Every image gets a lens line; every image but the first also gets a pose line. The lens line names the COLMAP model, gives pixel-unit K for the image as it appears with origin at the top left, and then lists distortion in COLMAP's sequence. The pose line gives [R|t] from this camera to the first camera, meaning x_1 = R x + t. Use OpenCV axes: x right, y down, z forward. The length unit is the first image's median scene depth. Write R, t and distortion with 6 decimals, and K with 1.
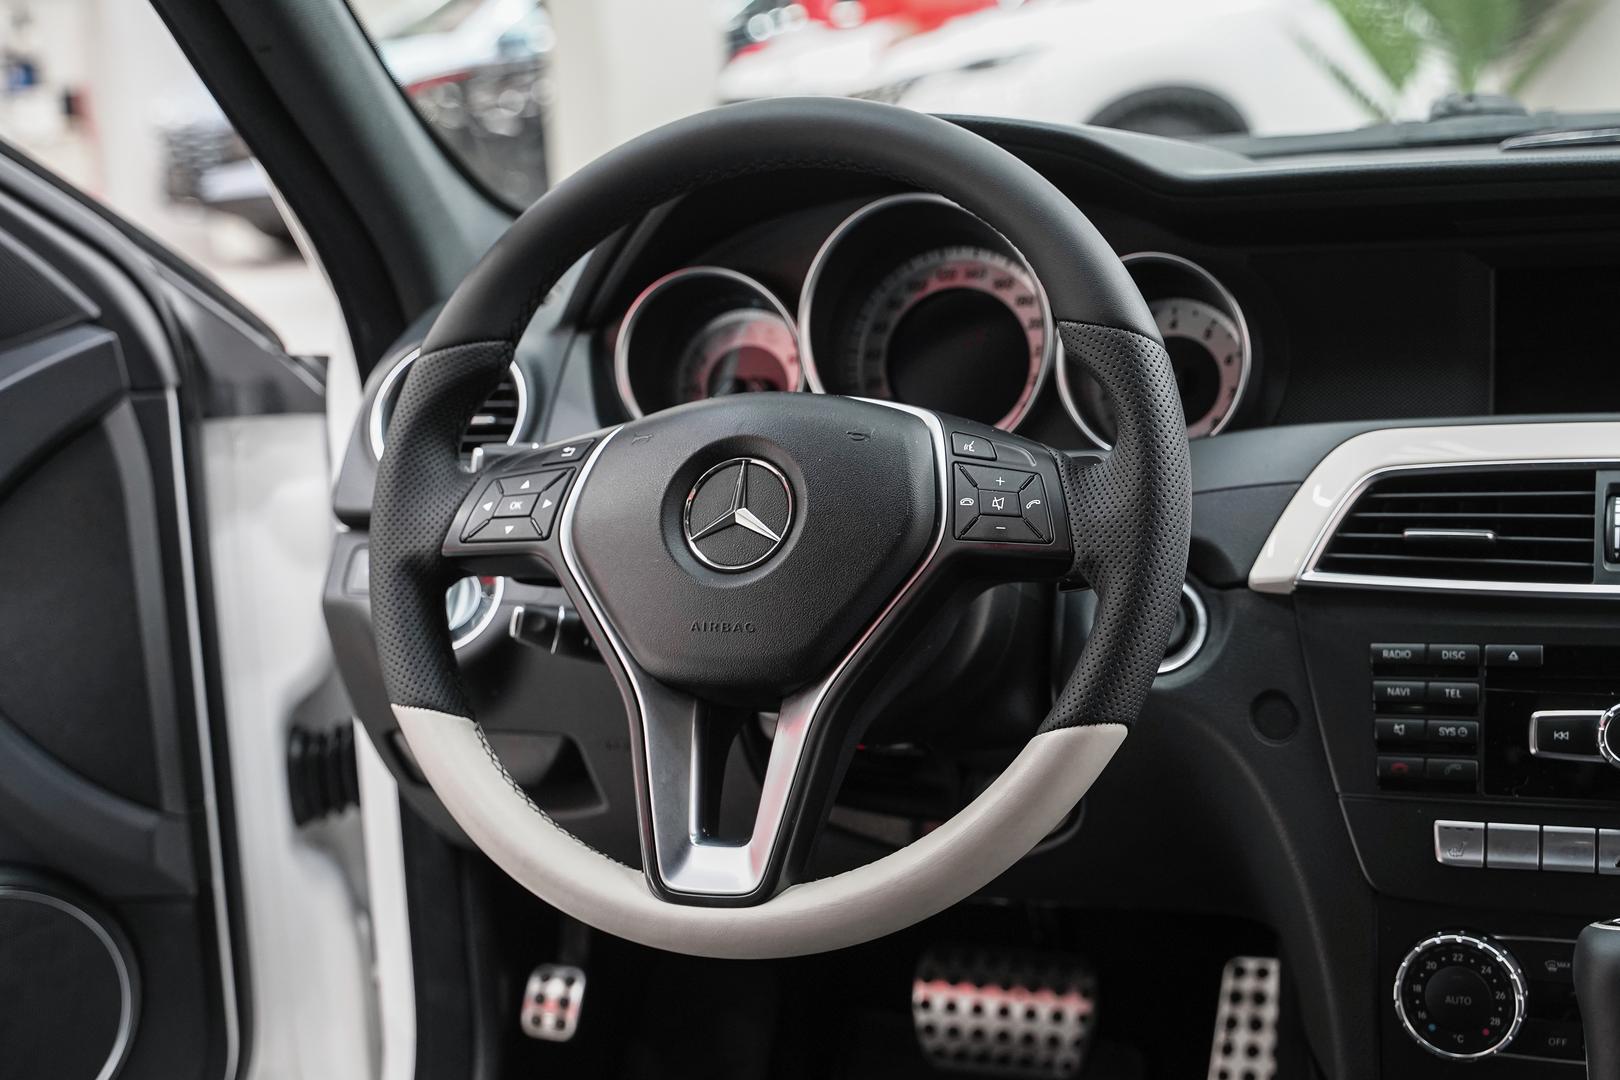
lens RADIAL K [[2482.7, 0, 798.3], [0, 2482.7, 541.1], [0, 0, 1]] dist [0.013210, 0.000000]
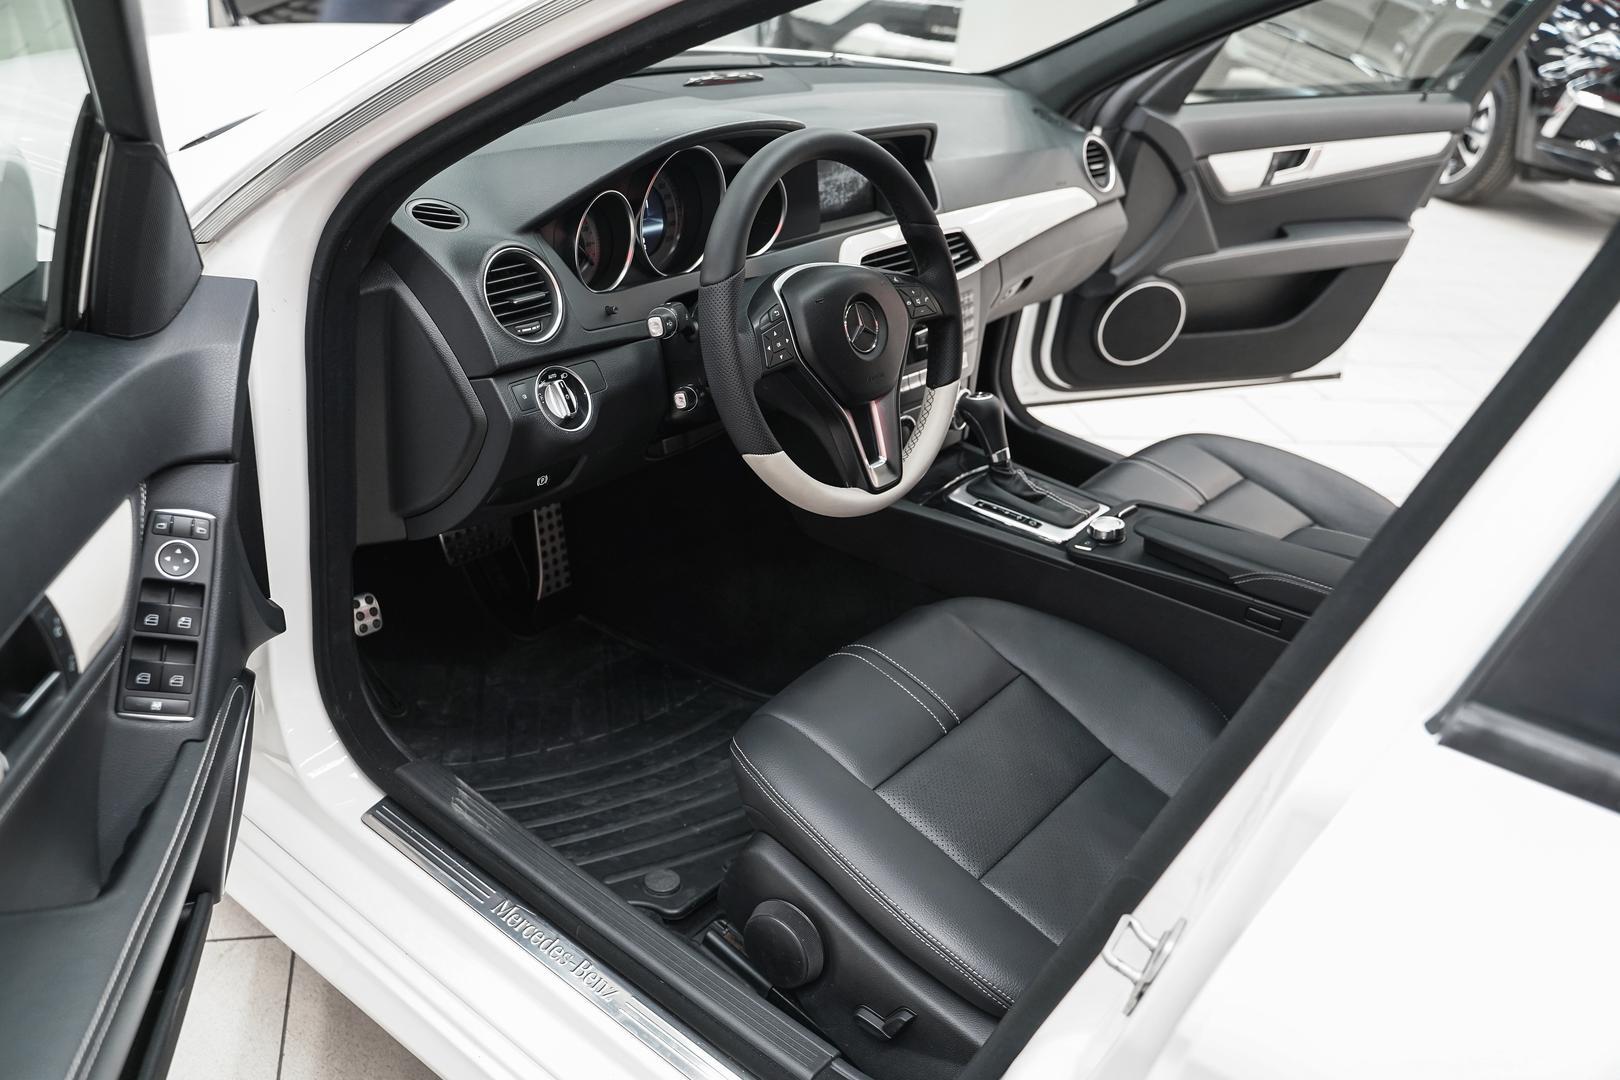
lens RADIAL K [[1313.9, 0, 796.7], [0, 1313.9, 542.0], [0, 0, 1]] dist [-0.021727, 0.023967]
pose [[0.297498, -0.365066, 0.882169, -1.103101], [0.035818, 0.927623, 0.371797, -0.260432], [-0.954050, -0.079011, 0.289042, 0.639389]]
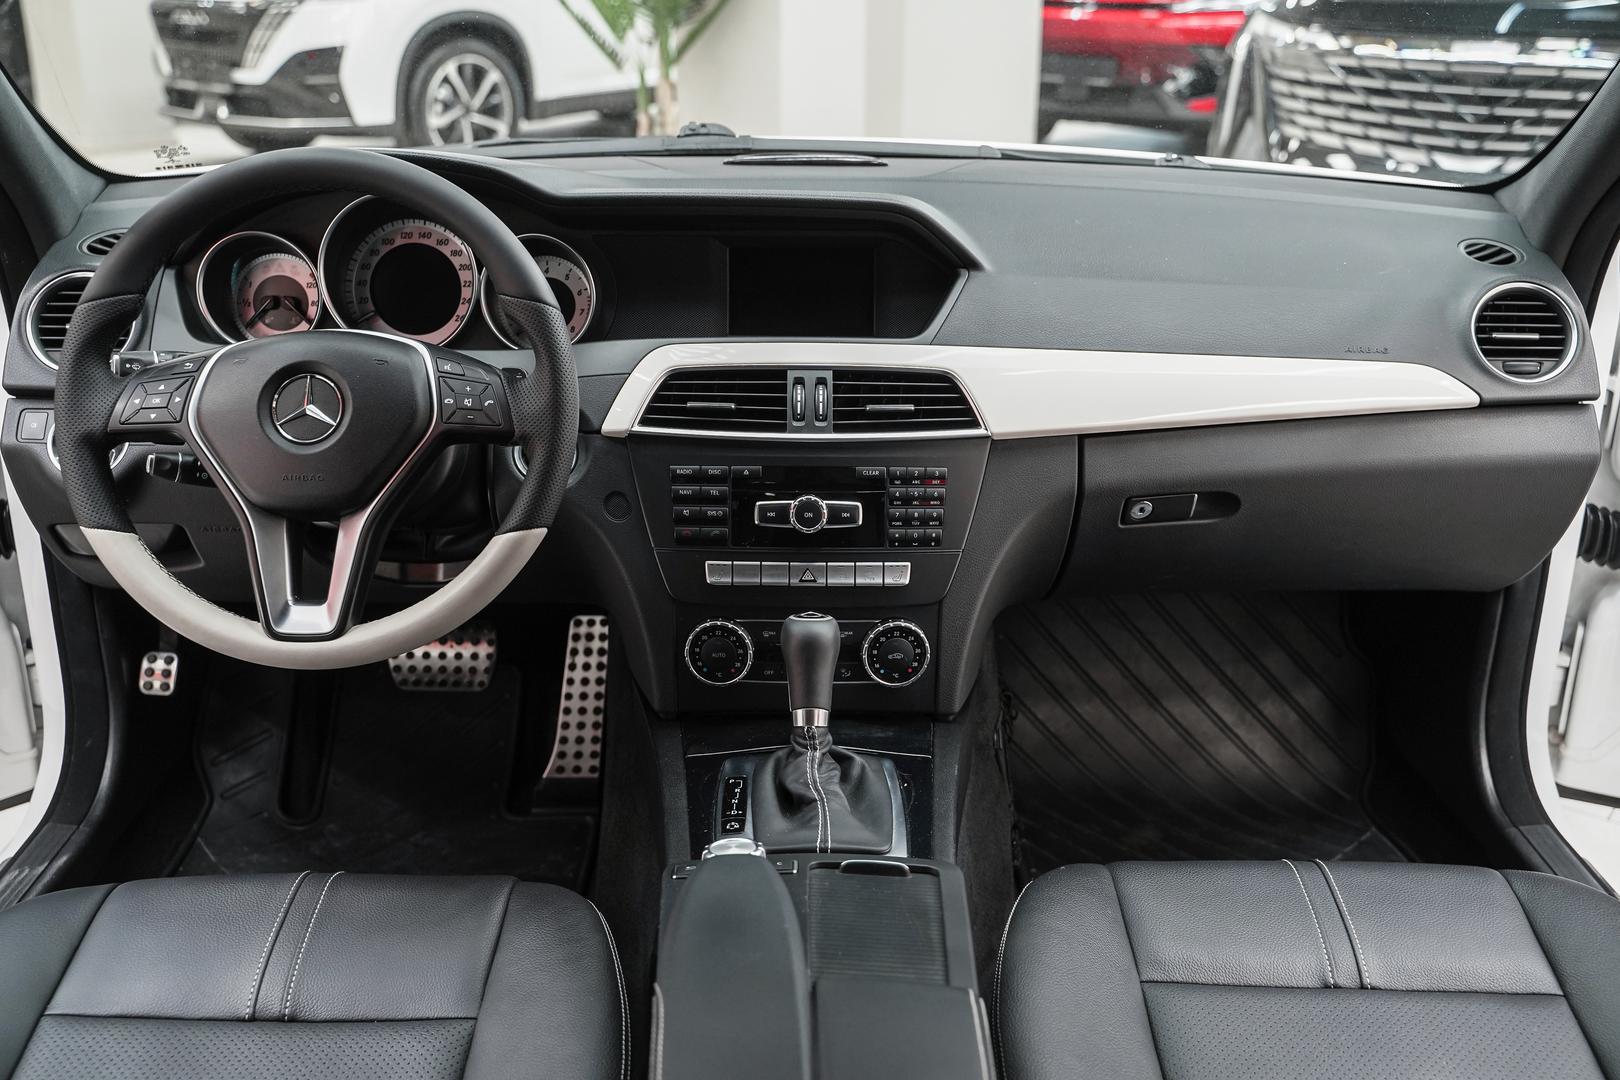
lens RADIAL K [[1547.1, 0, 813.8], [0, 1547.1, 541.5], [0, 0, 1]] dist [-0.008103, 0.000000]
pose [[0.933207, -0.054341, 0.355207, -0.074659], [-0.002618, 0.987445, 0.157940, -0.081092], [-0.359330, -0.148320, 0.921348, -0.086834]]
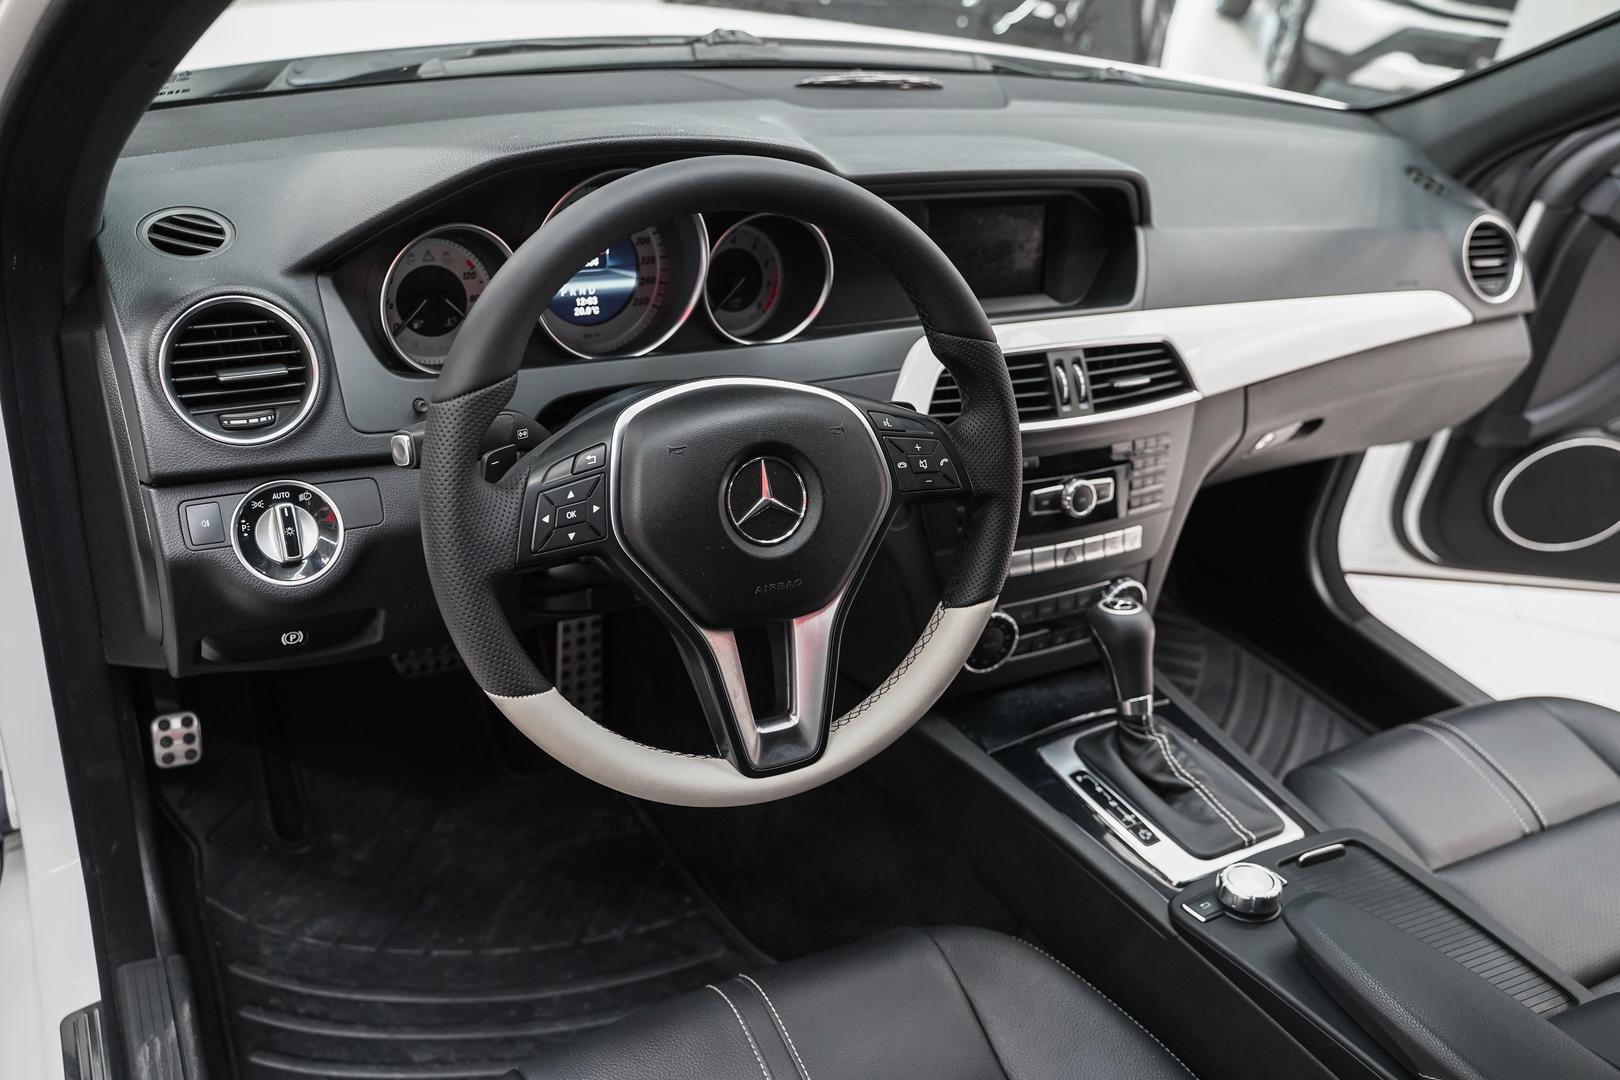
lens RADIAL K [[1313.9, 0, 797.9], [0, 1313.9, 534.0], [0, 0, 1]] dist [-0.021727, 0.023967]
pose [[0.646725, -0.257331, 0.718003, -0.491605], [-0.020541, 0.935149, 0.353658, -0.228275], [-0.762447, -0.243468, 0.599498, 0.514523]]
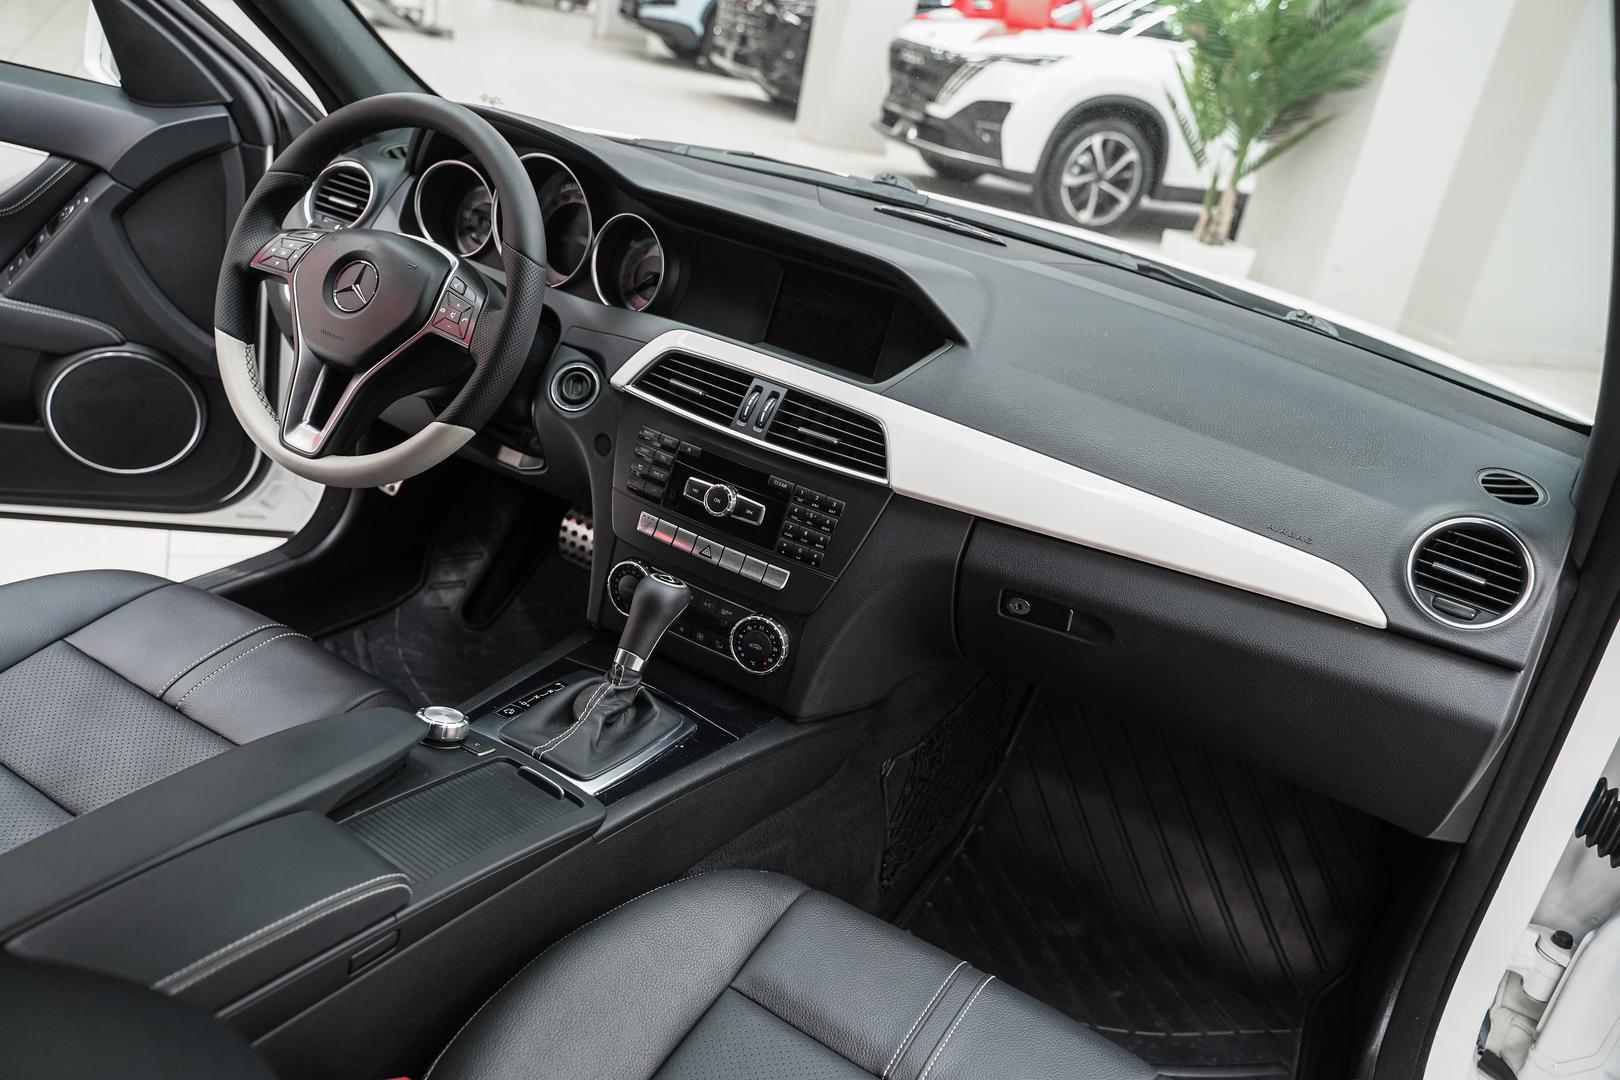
lens RADIAL K [[1313.9, 0, 800.8], [0, 1313.9, 544.5], [0, 0, 1]] dist [-0.021727, 0.023967]
pose [[0.956002, 0.288868, -0.051151, 0.439798], [-0.271876, 0.937912, 0.215418, -0.141505], [0.110202, -0.192033, 0.975181, -0.114785]]
